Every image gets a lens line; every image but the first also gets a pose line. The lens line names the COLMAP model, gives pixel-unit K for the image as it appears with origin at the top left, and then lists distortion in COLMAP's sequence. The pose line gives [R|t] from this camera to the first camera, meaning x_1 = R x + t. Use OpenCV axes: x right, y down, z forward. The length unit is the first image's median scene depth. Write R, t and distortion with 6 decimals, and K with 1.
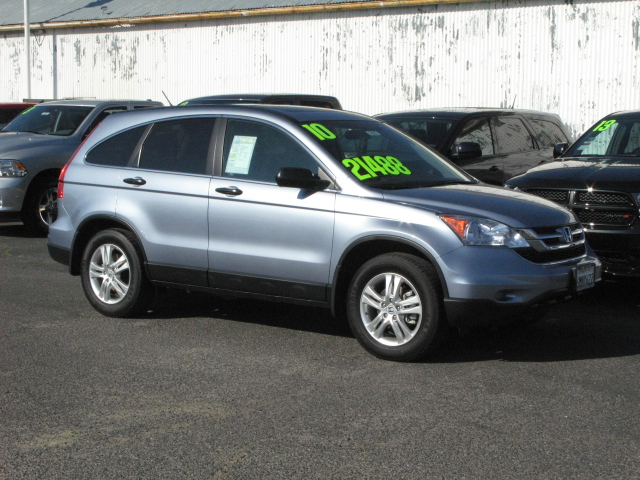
lens RADIAL K [[1170.7, 0, 320.0], [0, 1170.7, 240.0], [0, 0, 1]] dist [-0.004587, -0.011773]
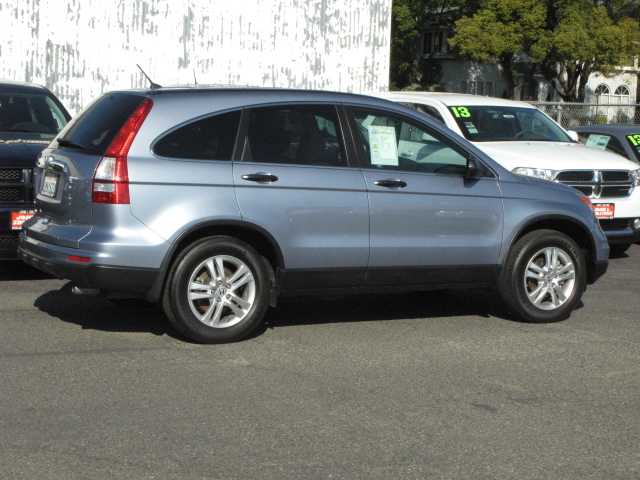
lens RADIAL K [[1328.7, 0, 320.0], [0, 1328.7, 240.0], [0, 0, 1]] dist [0.001416, 0.039431]
pose [[0.370636, -0.110061, 0.922234, -1.061715], [0.036233, 0.993912, 0.104053, -0.106576], [-0.928071, -0.005150, 0.372367, 0.614084]]
